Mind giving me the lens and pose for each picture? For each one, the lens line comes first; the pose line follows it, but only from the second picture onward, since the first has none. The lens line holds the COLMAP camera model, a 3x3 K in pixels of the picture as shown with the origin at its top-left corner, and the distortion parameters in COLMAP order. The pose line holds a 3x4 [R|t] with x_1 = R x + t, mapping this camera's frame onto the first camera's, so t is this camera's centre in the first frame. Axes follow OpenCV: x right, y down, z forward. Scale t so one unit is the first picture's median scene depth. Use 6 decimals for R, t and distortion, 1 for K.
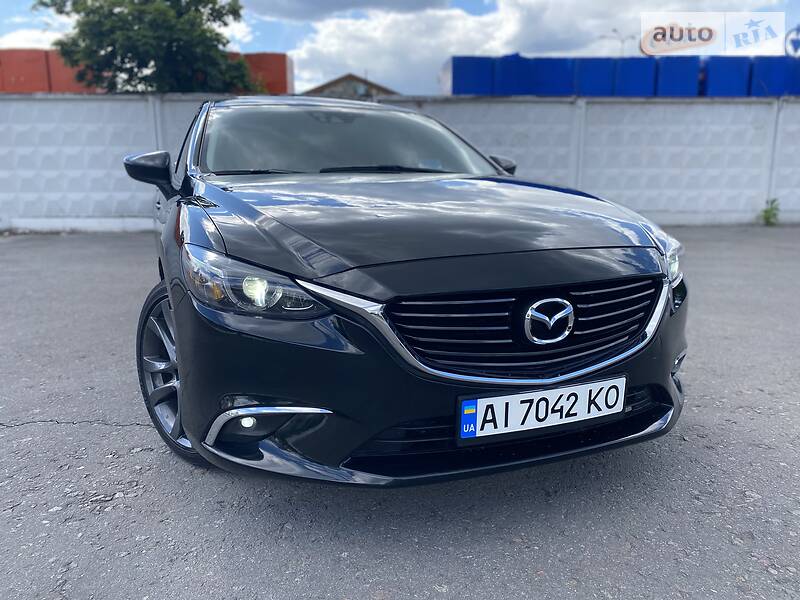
lens RADIAL K [[623.4, 0, 400.0], [0, 623.4, 300.0], [0, 0, 1]] dist [0.005370, 0.000782]
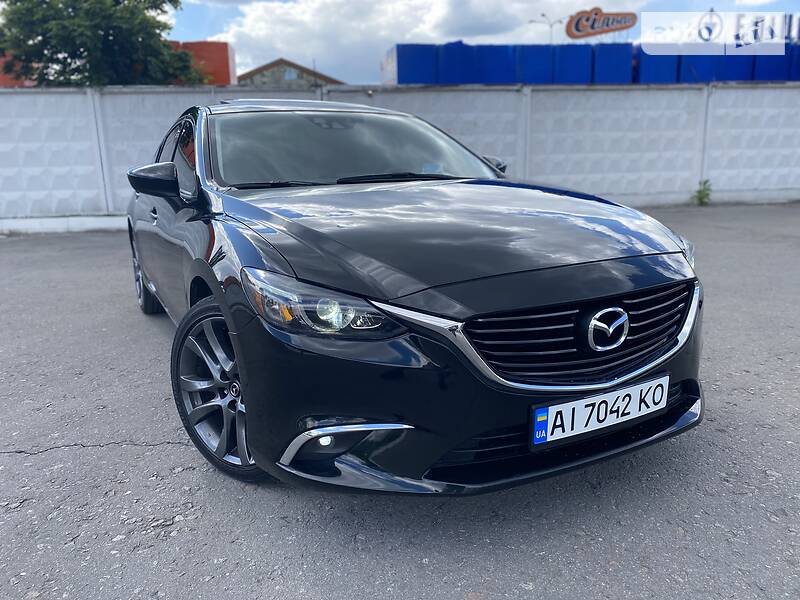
lens RADIAL K [[621.4, 0, 400.0], [0, 621.4, 300.0], [0, 0, 1]] dist [0.001189, 0.008007]
pose [[0.994136, -0.044148, 0.098710, -0.132549], [0.041643, 0.998760, 0.027294, -0.036536], [-0.099792, -0.023024, 0.994742, -0.014120]]
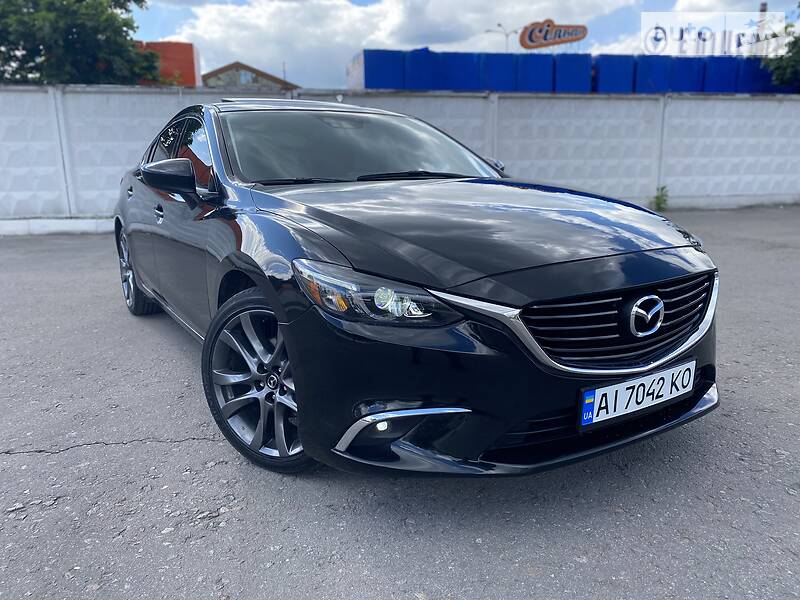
lens RADIAL K [[621.4, 0, 400.0], [0, 621.4, 300.0], [0, 0, 1]] dist [0.001189, 0.008007]
pose [[0.984067, -0.049106, 0.170883, -0.238972], [0.046205, 0.998713, 0.020914, -0.023826], [-0.171690, -0.012685, 0.985069, -0.021846]]
